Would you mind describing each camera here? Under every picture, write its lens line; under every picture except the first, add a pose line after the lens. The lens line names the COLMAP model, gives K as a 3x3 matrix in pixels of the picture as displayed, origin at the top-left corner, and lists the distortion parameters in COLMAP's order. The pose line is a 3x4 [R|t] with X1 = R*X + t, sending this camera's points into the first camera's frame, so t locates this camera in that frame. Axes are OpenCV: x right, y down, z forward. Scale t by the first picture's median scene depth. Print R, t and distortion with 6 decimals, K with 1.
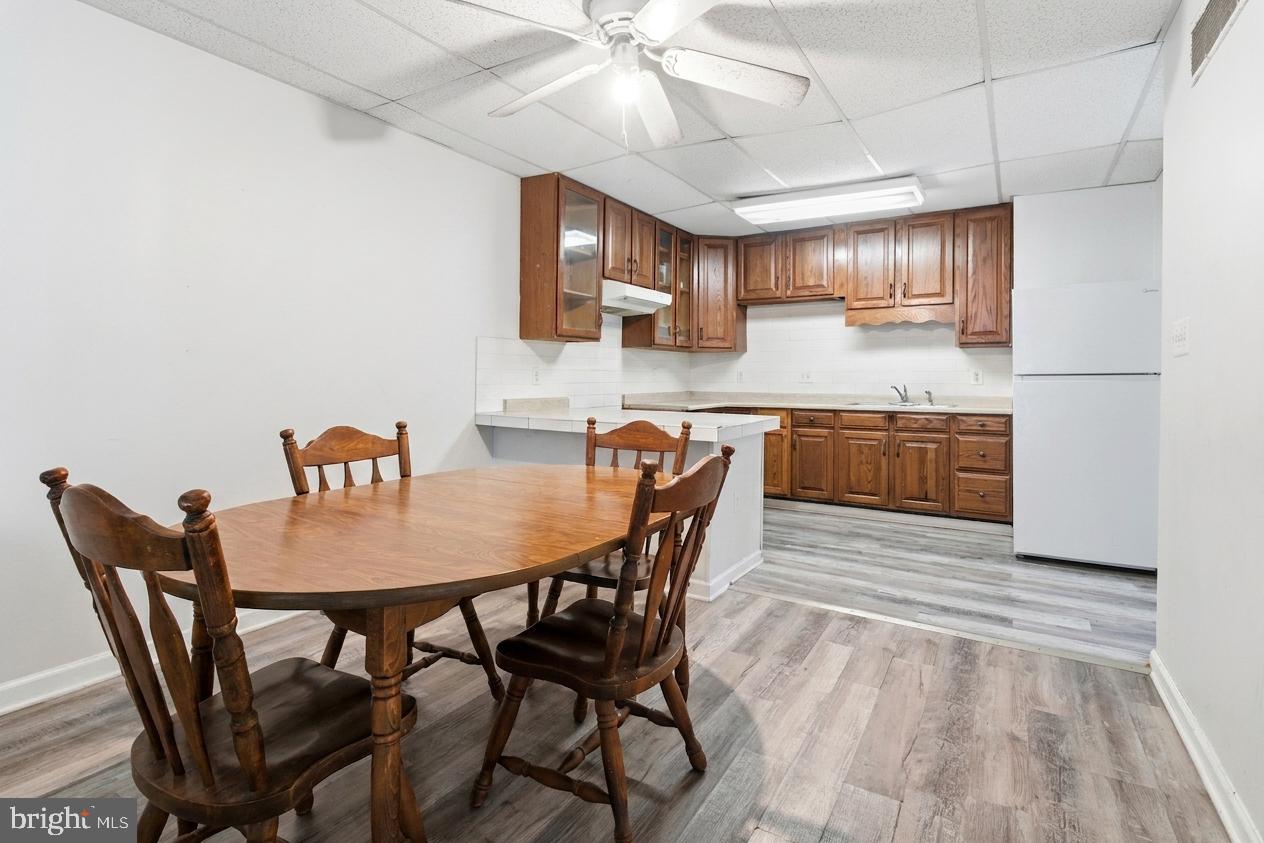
lens RADIAL K [[614.9, 0, 627.6], [0, 614.9, 380.1], [0, 0, 1]] dist [-0.015977, 0.000863]
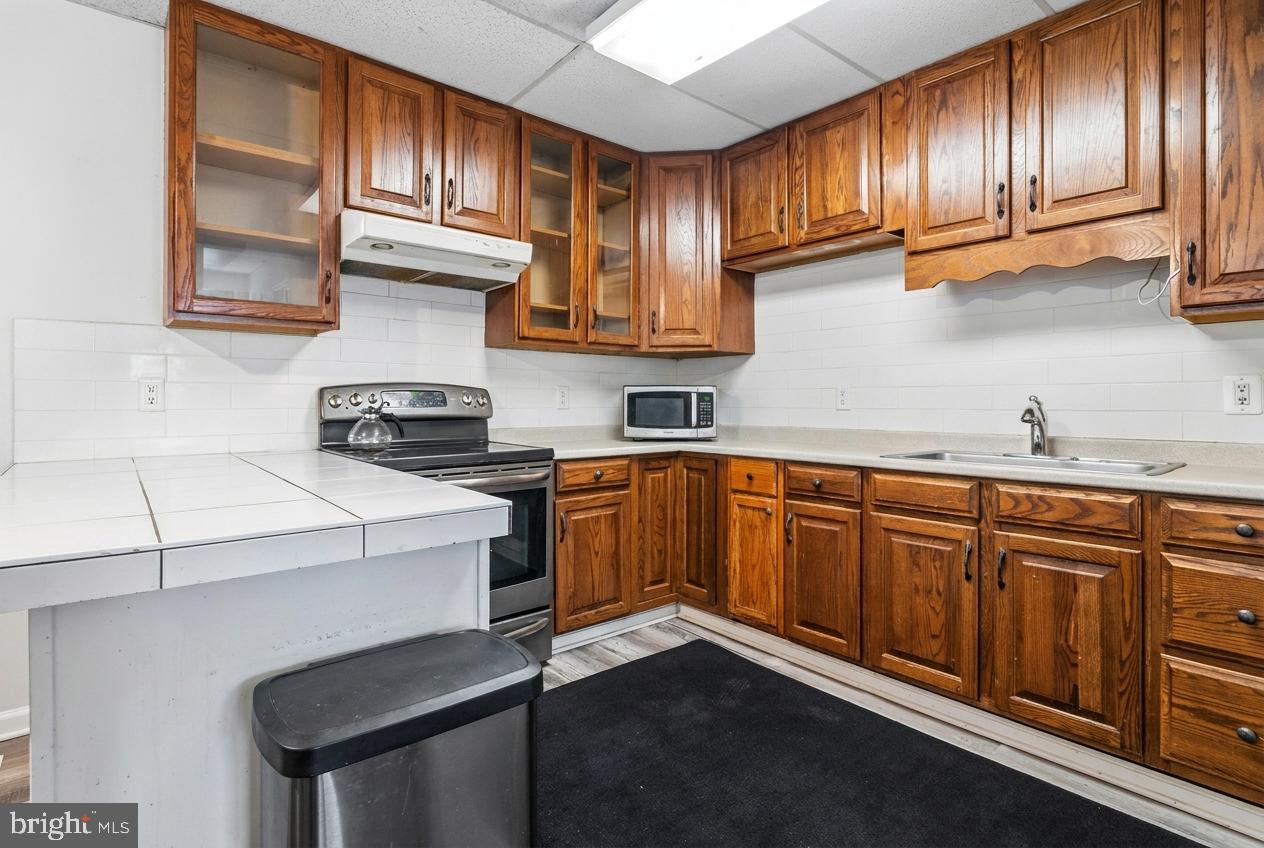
lens RADIAL K [[614.9, 0, 634.9], [0, 614.9, 396.4], [0, 0, 1]] dist [-0.015977, 0.000863]
pose [[0.950181, -0.002411, -0.311690, 0.312600], [-0.001863, 0.999908, -0.013411, 0.002323], [0.311694, 0.013323, 0.950089, 0.495357]]
